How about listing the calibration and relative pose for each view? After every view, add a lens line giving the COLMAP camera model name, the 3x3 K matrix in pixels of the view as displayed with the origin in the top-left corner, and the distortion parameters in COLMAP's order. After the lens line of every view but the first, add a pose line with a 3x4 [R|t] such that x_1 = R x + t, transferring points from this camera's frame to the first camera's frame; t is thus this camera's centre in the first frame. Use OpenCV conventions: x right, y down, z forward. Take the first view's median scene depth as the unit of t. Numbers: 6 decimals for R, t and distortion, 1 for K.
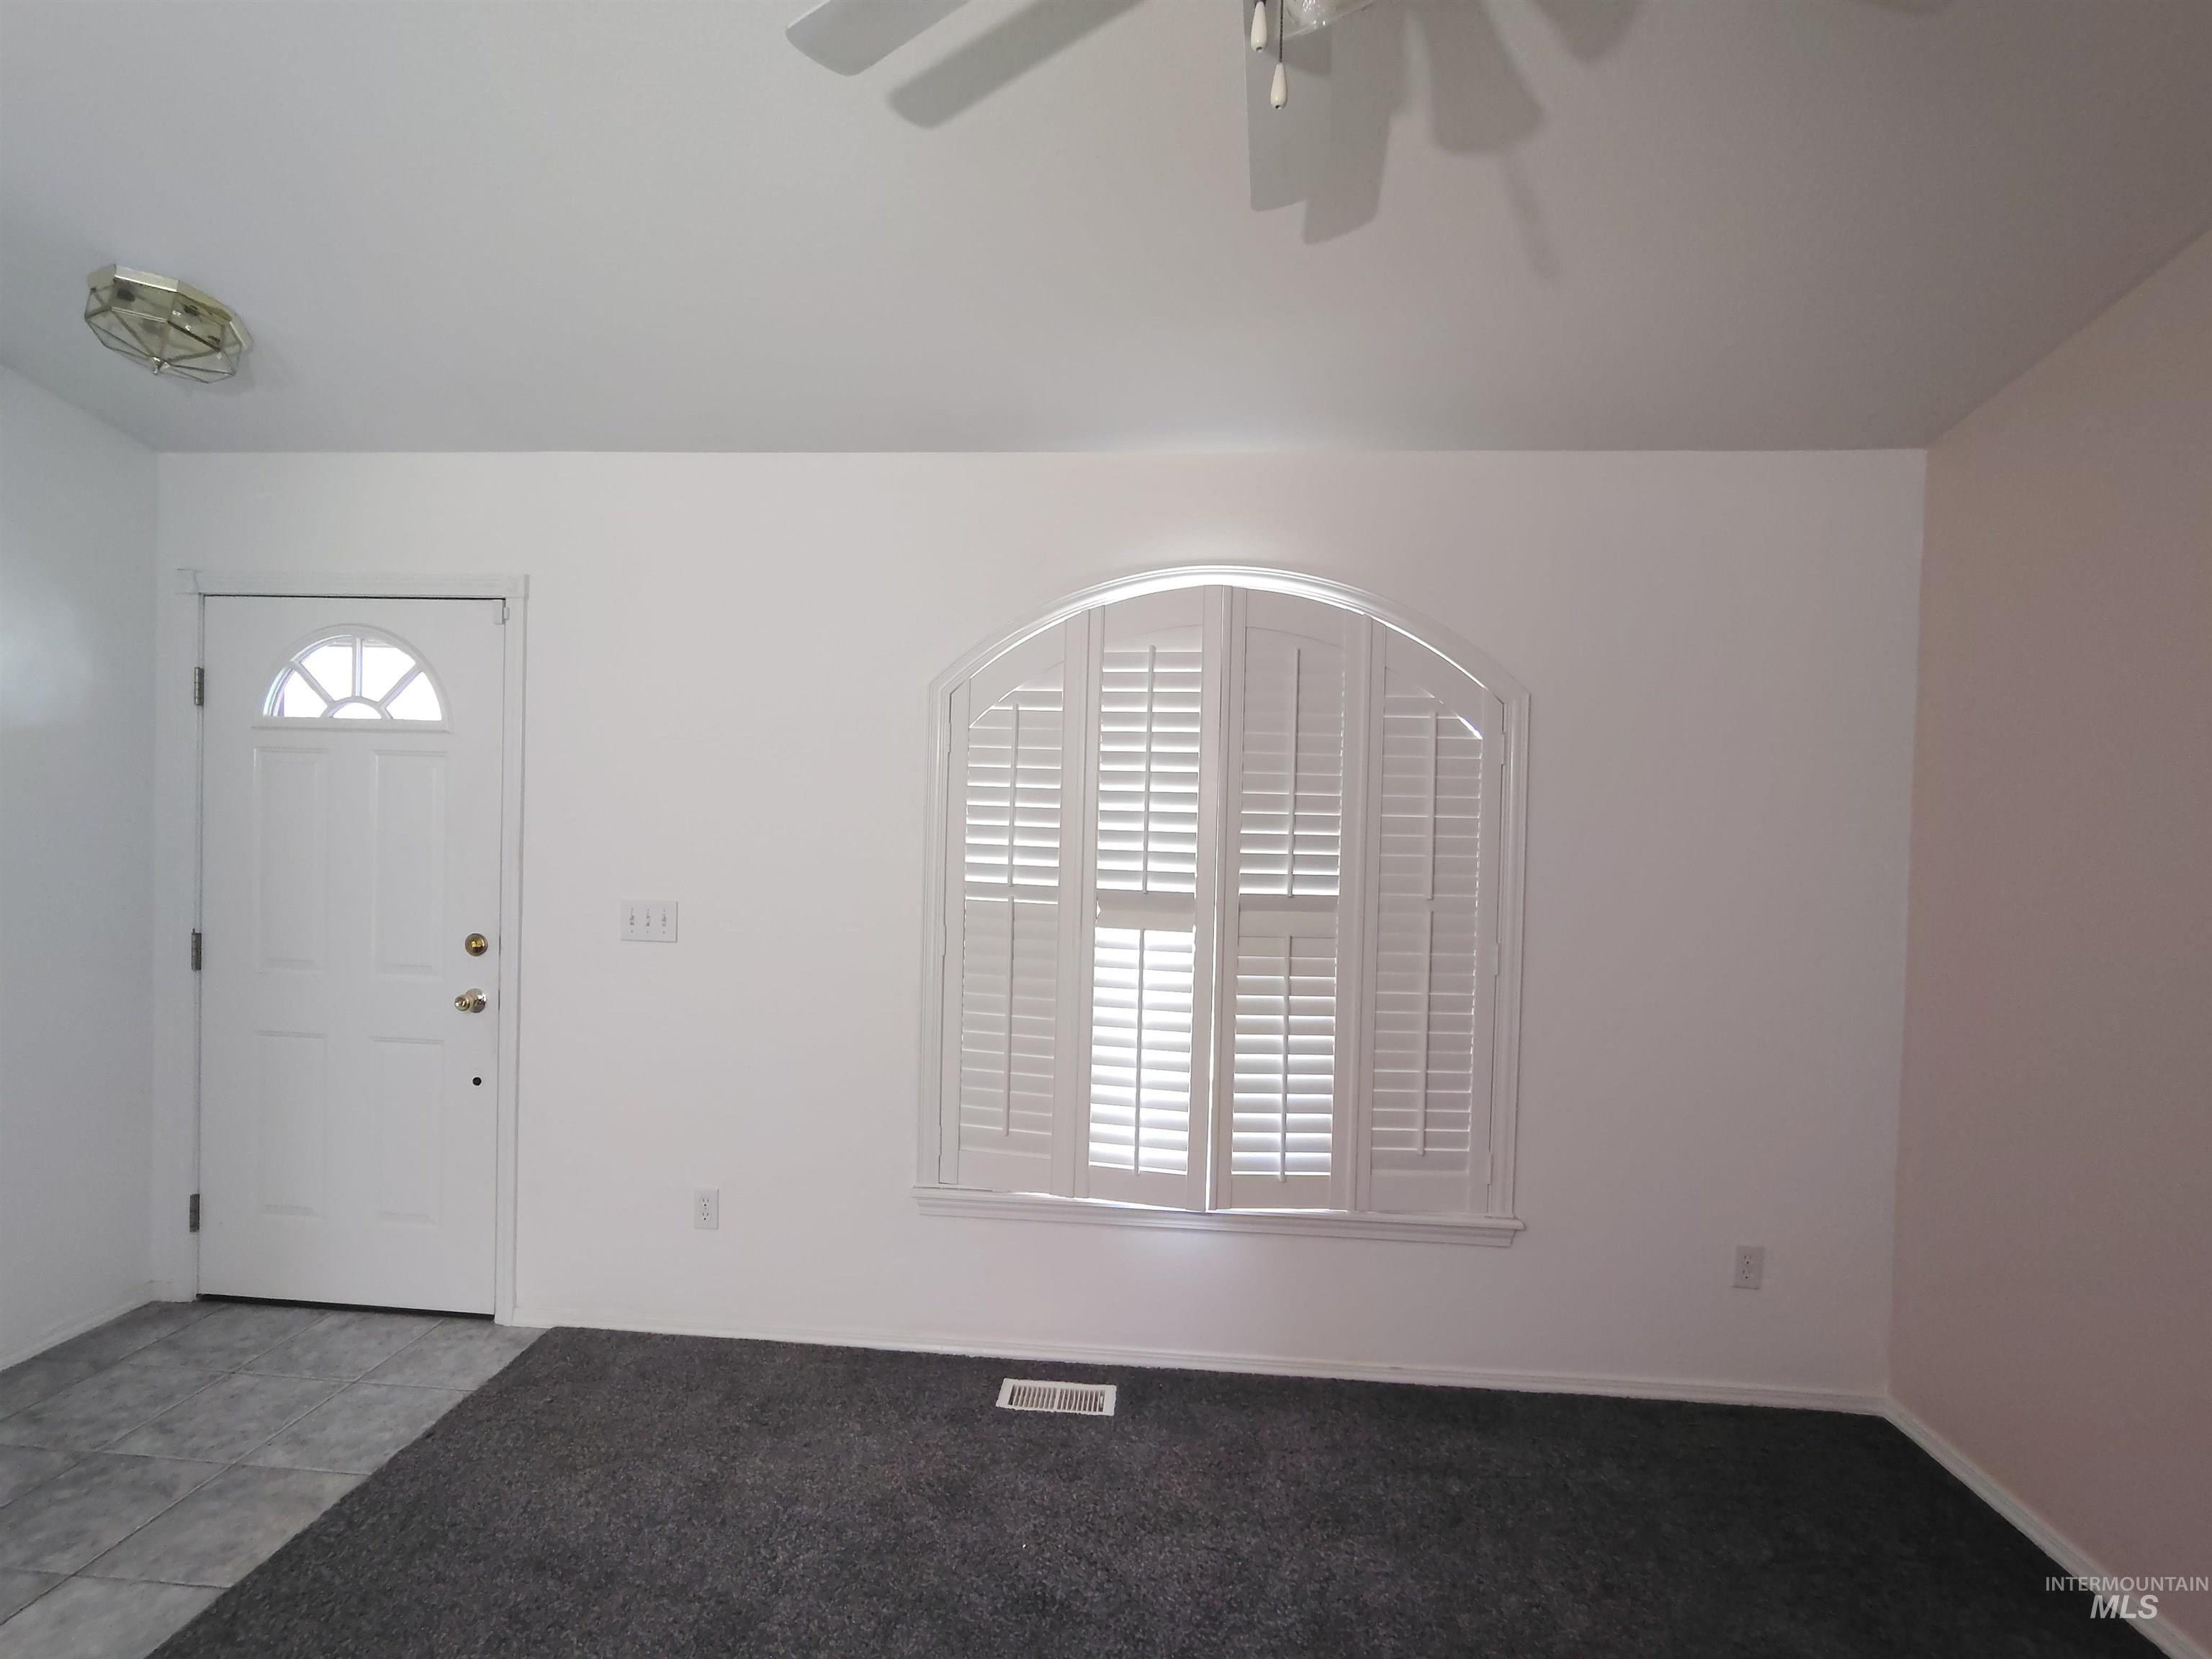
lens RADIAL K [[1030.4, 0, 1111.9], [0, 1030.4, 832.4], [0, 0, 1]] dist [-0.009749, 0.002930]
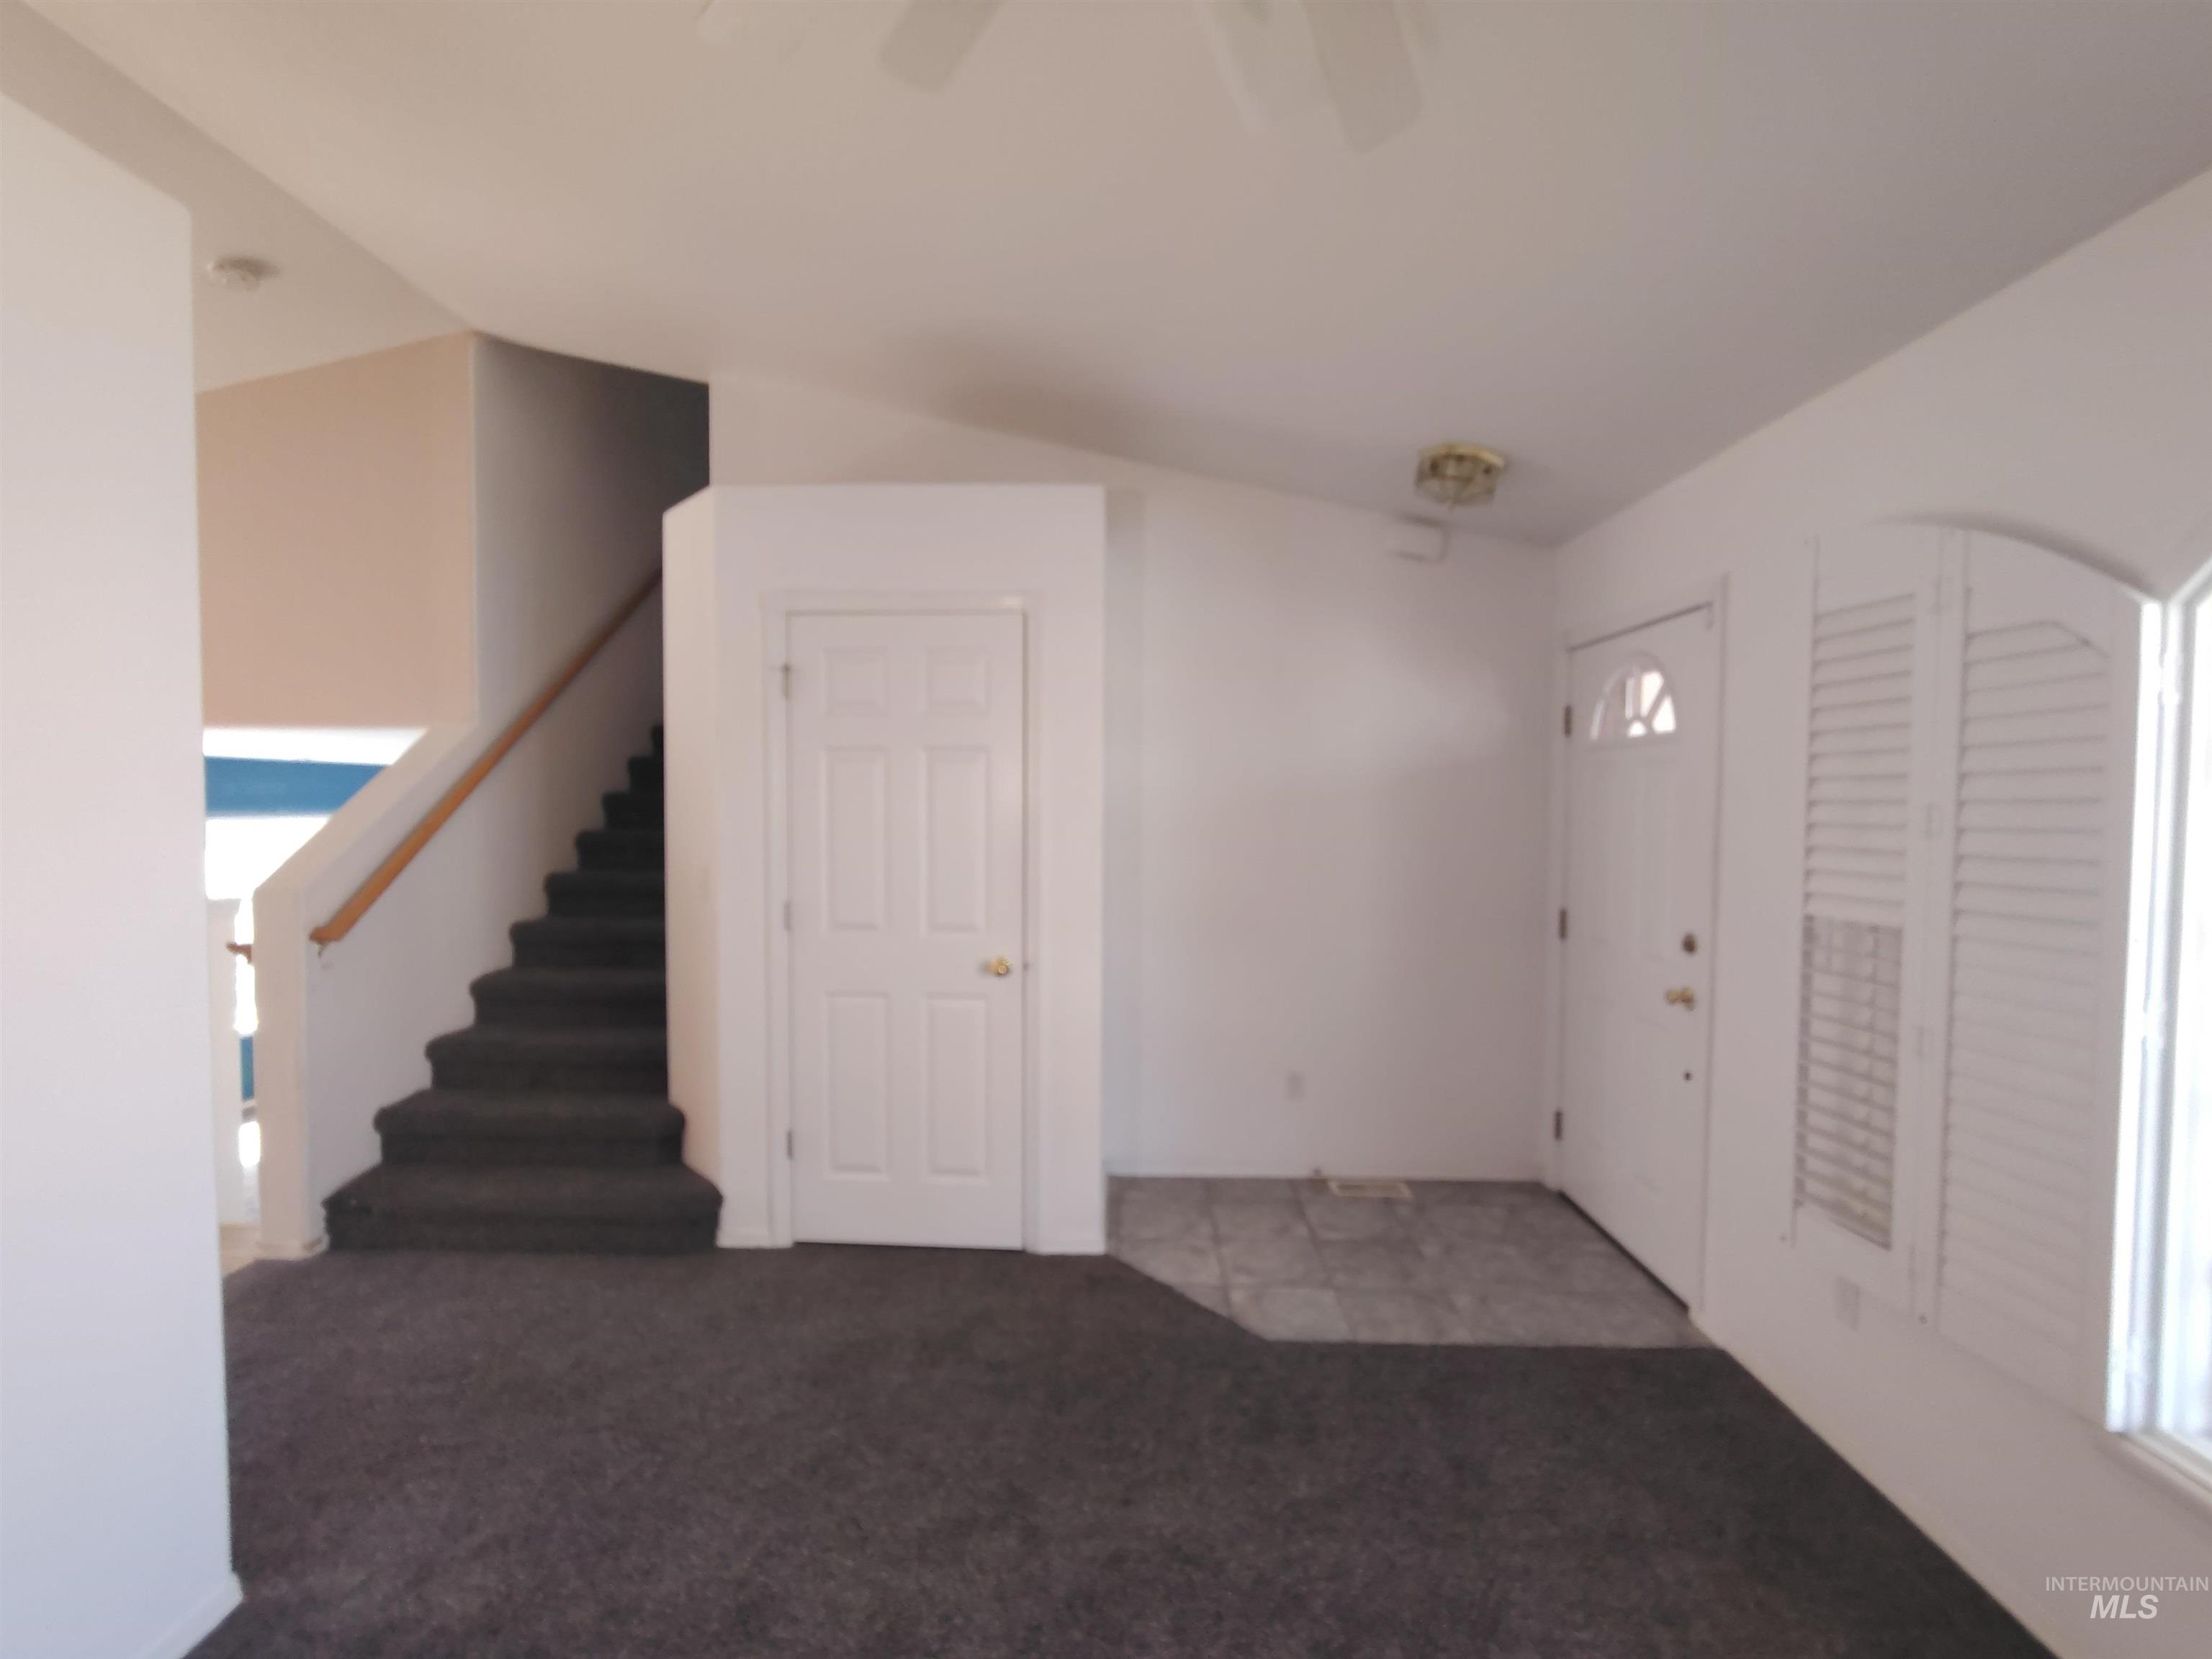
lens RADIAL K [[1030.4, 0, 1112.8], [0, 1030.4, 825.9], [0, 0, 1]] dist [-0.009749, 0.002930]
pose [[0.048711, 0.003714, -0.998806, 0.423524], [-0.022738, 0.999738, 0.002608, 0.001935], [0.998554, 0.022584, 0.048783, 0.401888]]
